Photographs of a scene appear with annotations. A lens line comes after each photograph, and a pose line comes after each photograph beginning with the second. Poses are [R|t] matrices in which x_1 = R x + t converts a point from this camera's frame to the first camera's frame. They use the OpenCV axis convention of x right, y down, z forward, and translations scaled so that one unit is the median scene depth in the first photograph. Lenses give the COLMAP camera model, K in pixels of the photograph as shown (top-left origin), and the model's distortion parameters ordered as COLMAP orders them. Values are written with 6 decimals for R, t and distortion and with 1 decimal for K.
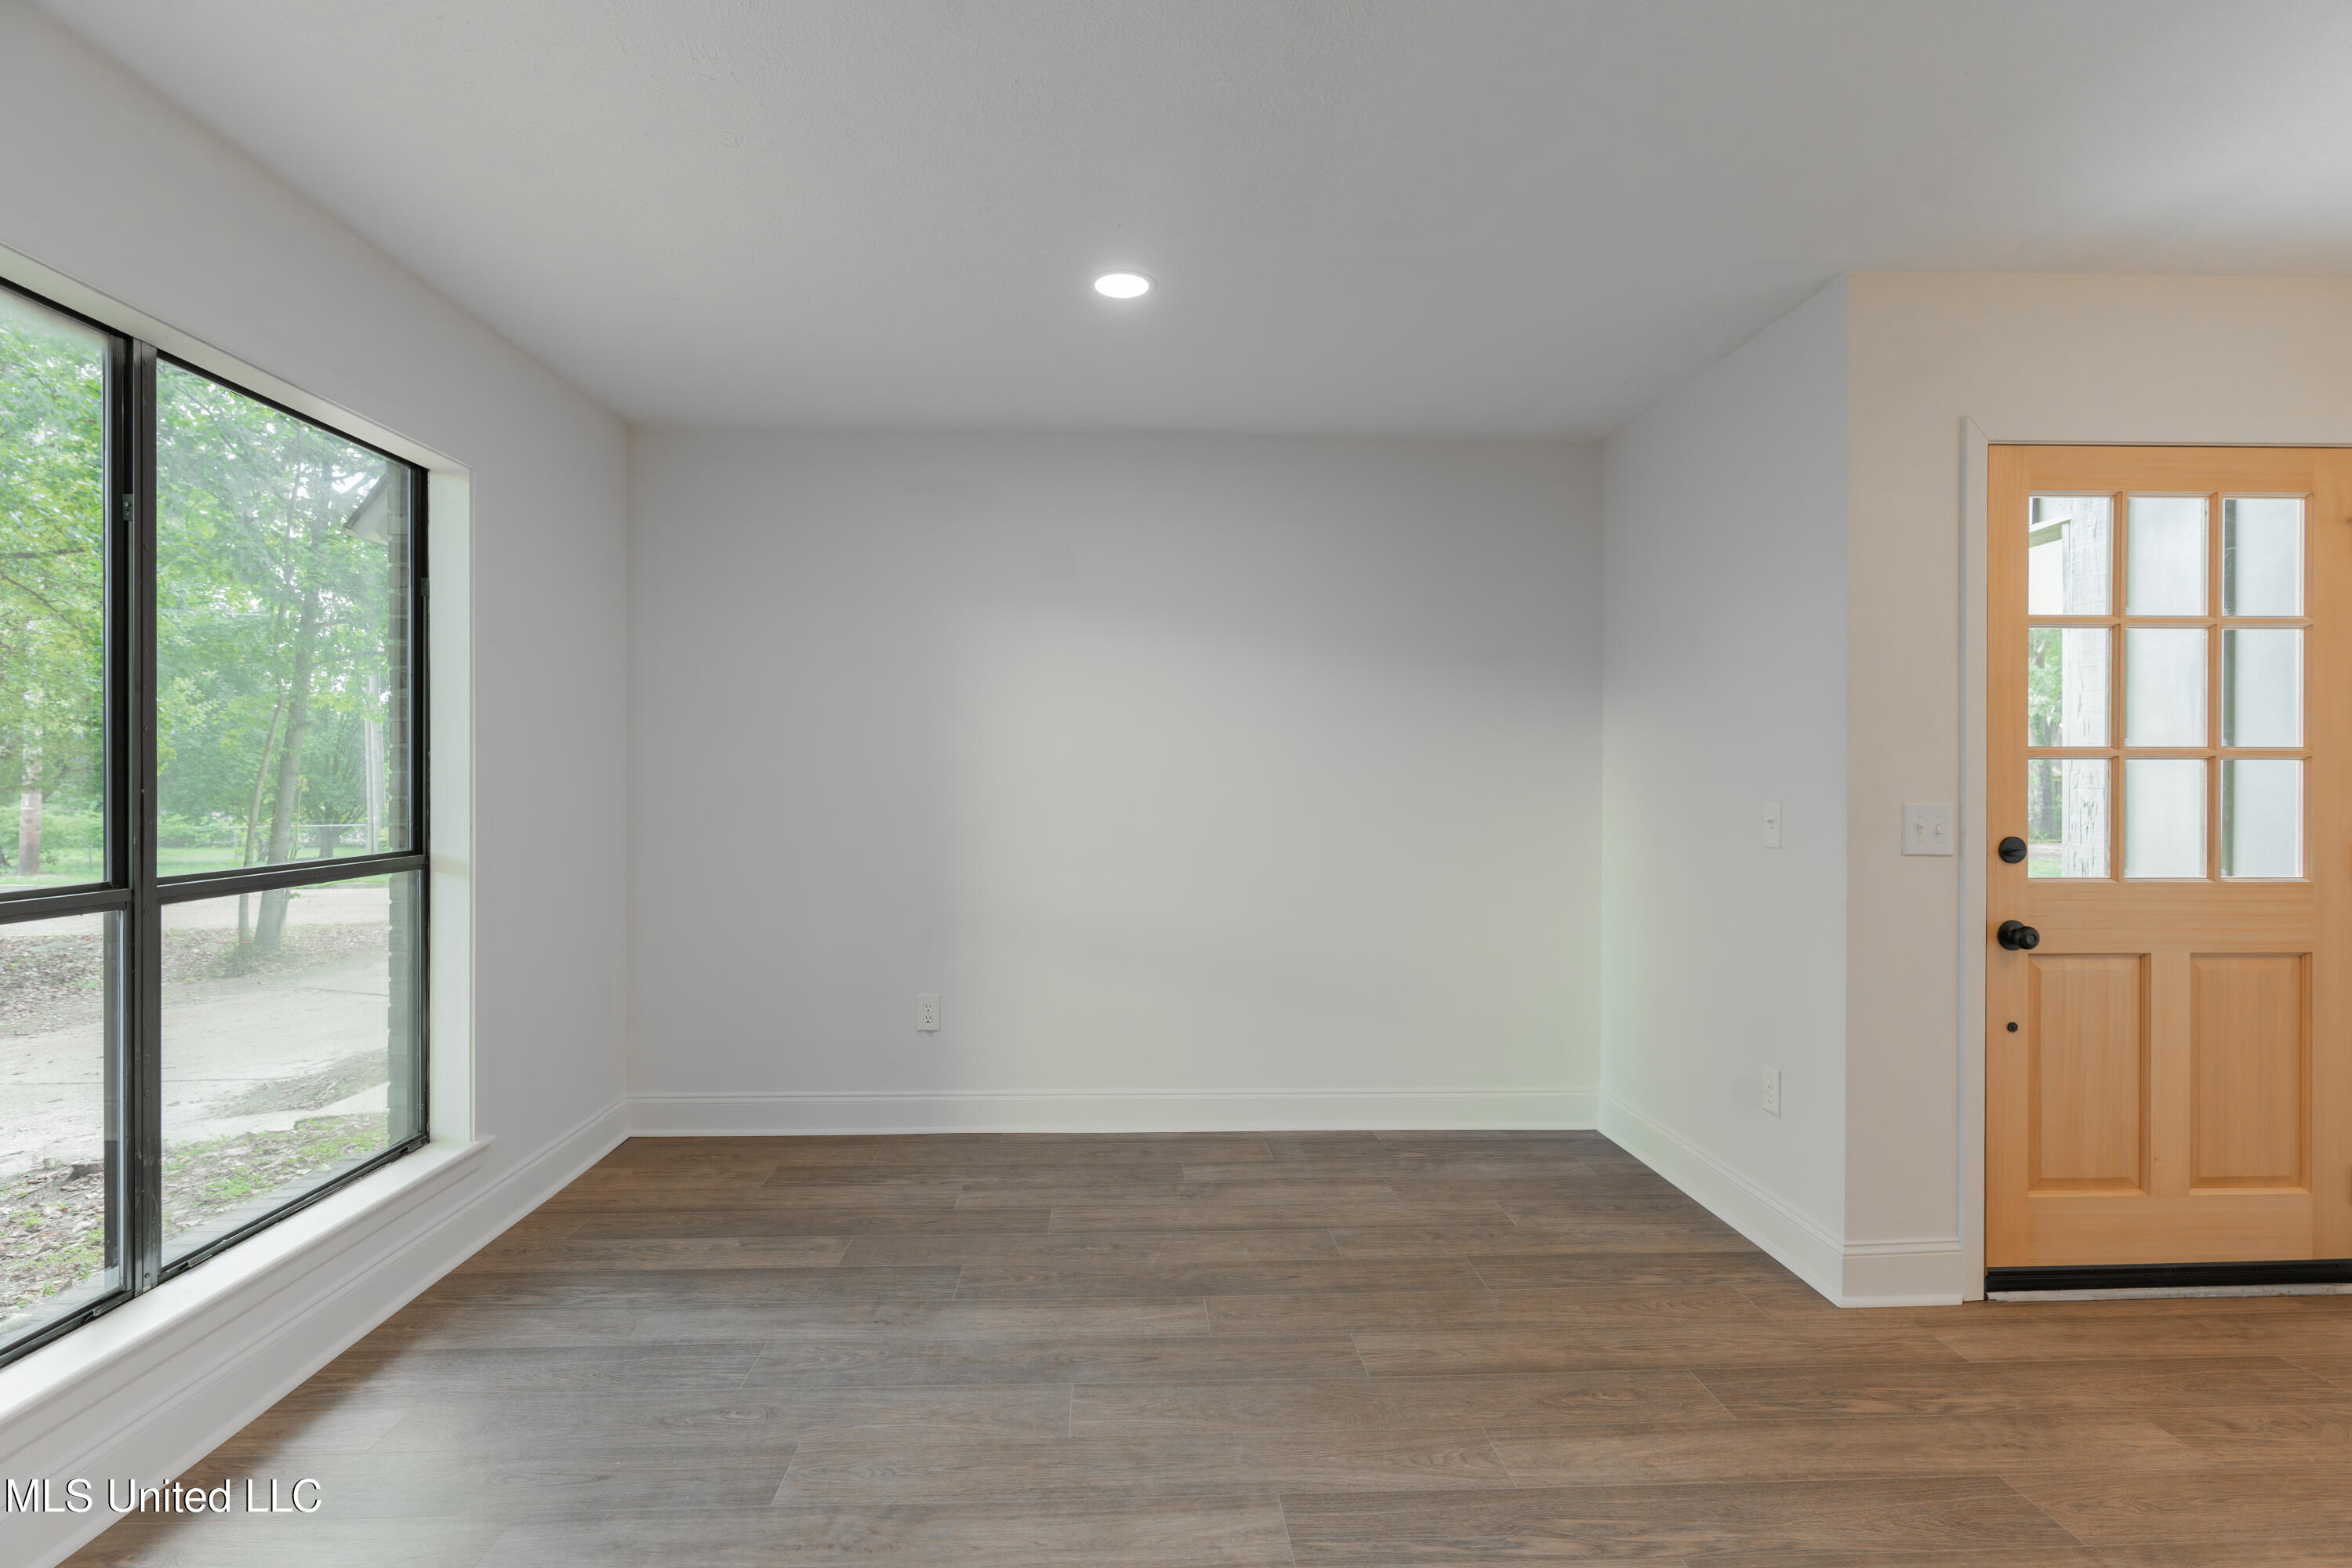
lens RADIAL K [[1198.3, 0, 1157.9], [0, 1198.3, 782.6], [0, 0, 1]] dist [0.000697, 0.000316]
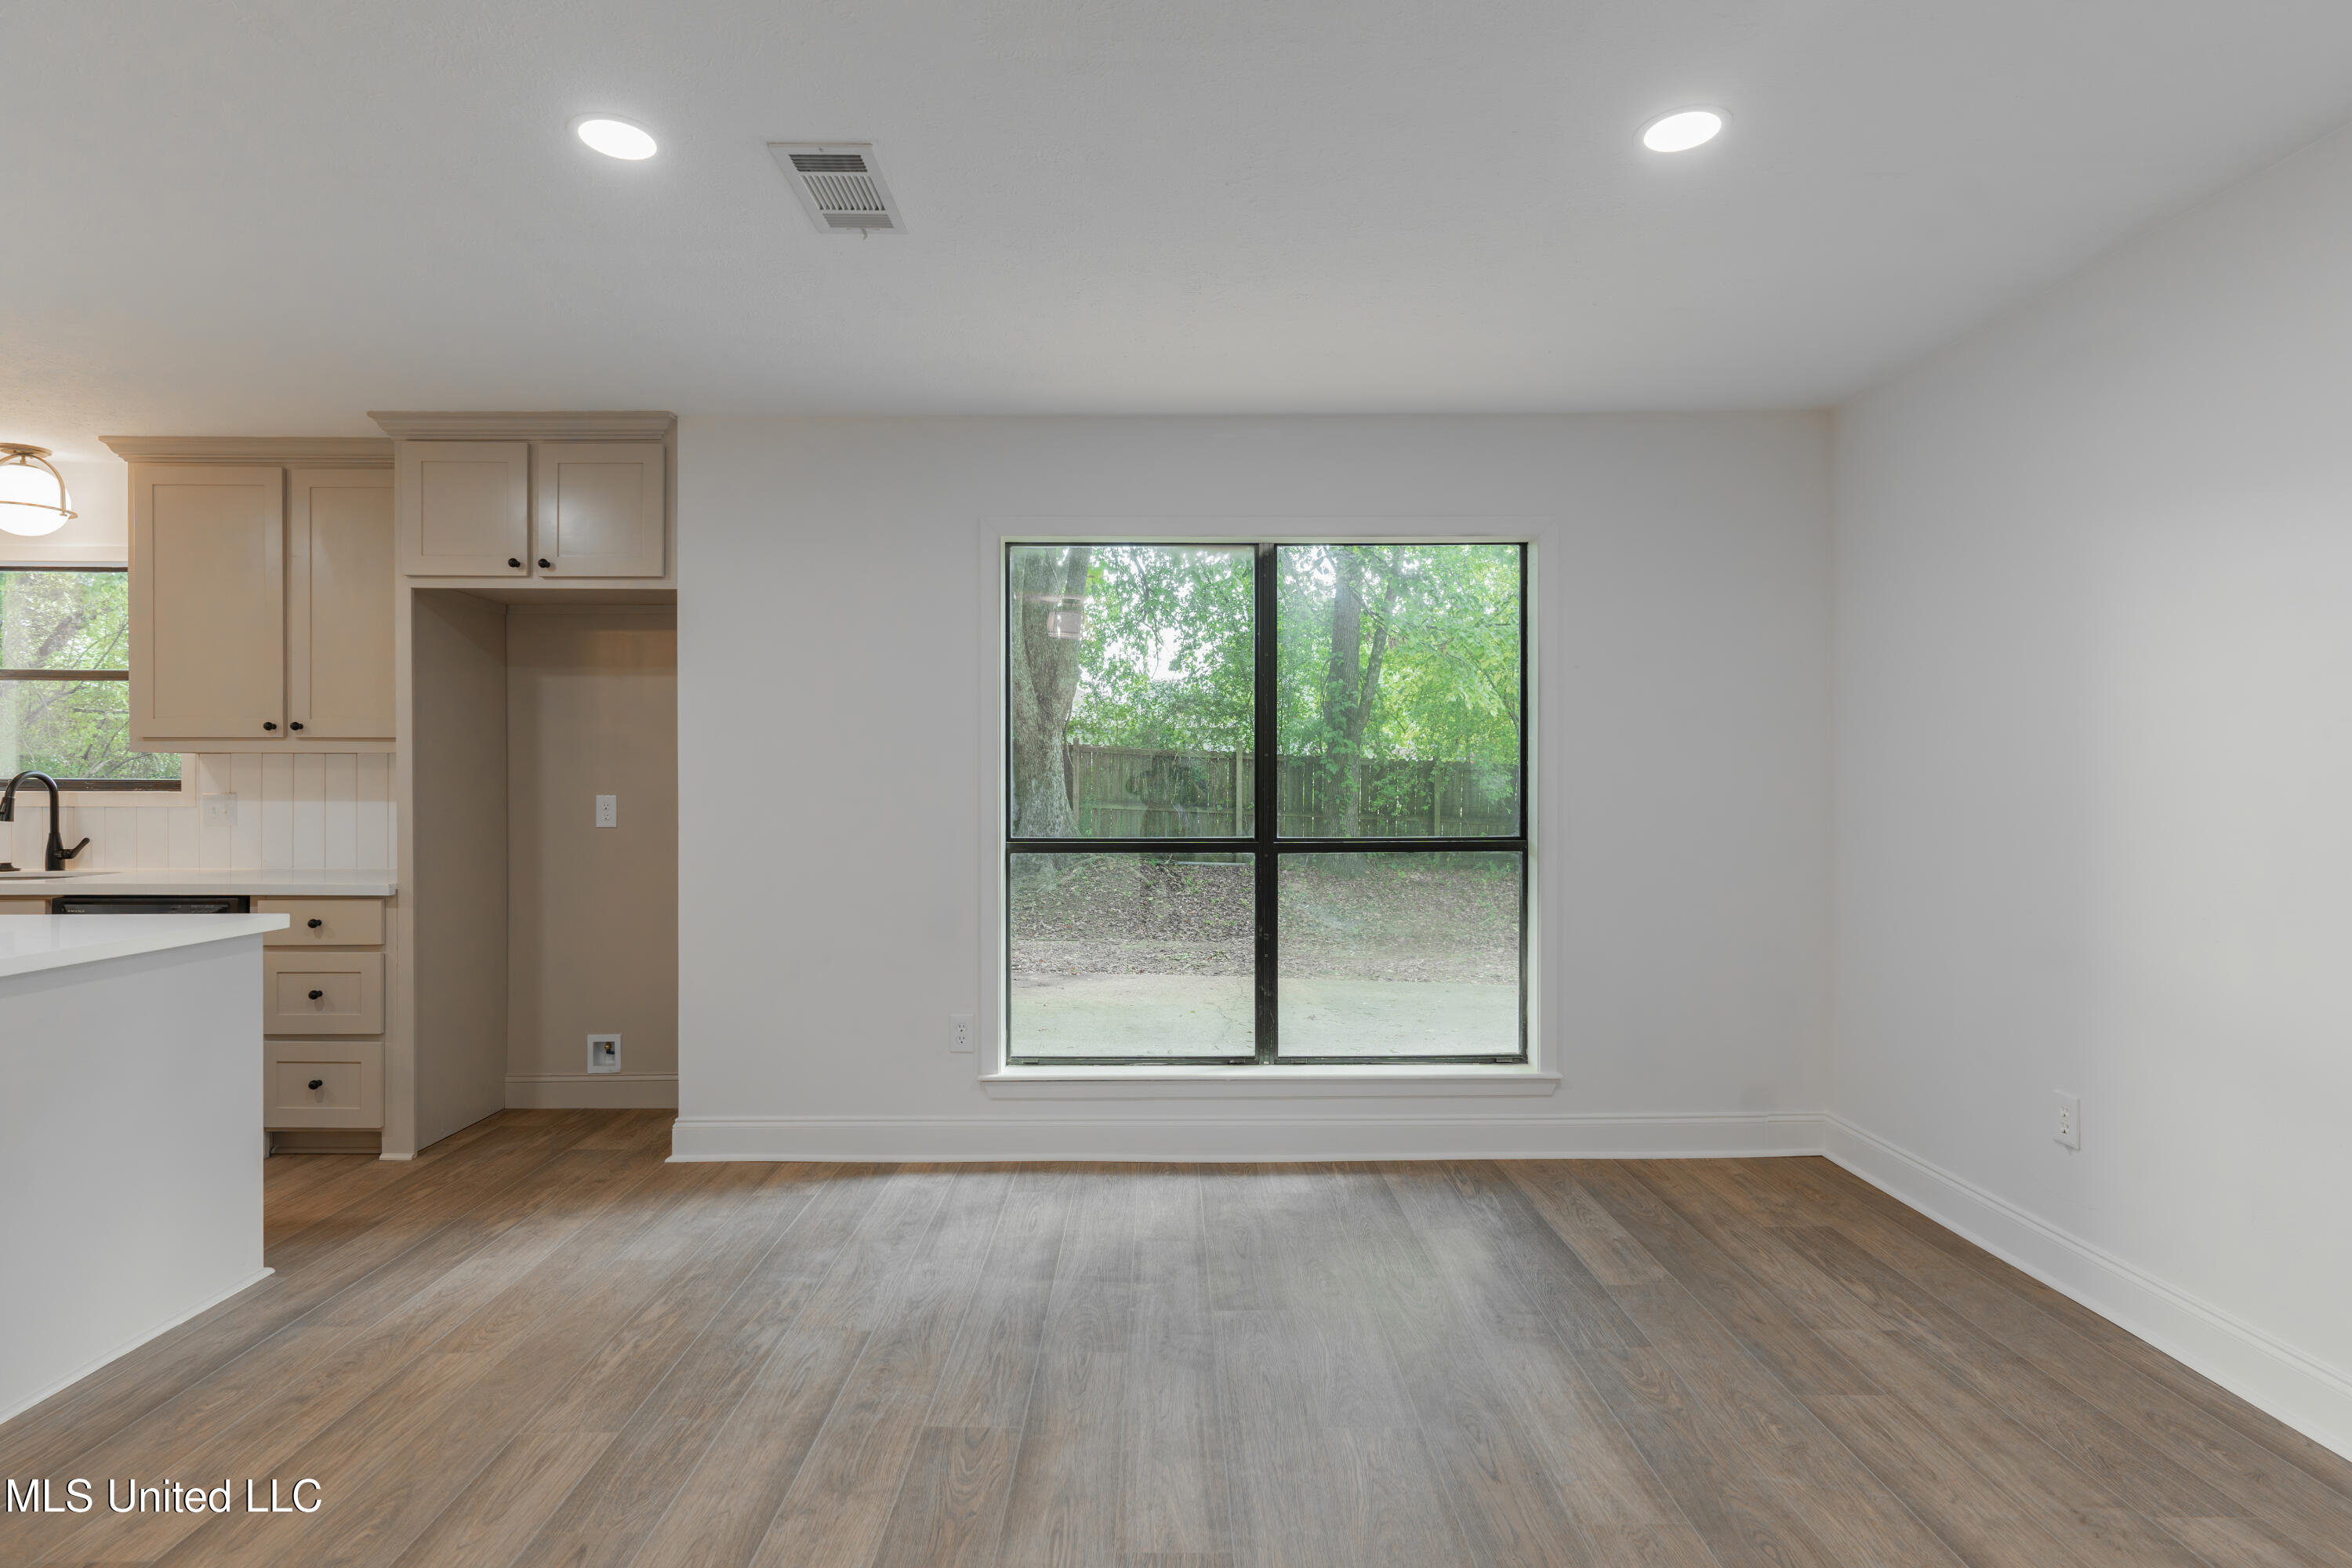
lens RADIAL K [[1198.3, 0, 1157.9], [0, 1198.3, 782.6], [0, 0, 1]] dist [0.000697, 0.000316]
pose [[-0.055387, 0.005009, -0.998452, 0.703060], [-0.001240, 0.999986, 0.005085, -0.009308], [0.998464, 0.001520, -0.055380, 0.672831]]
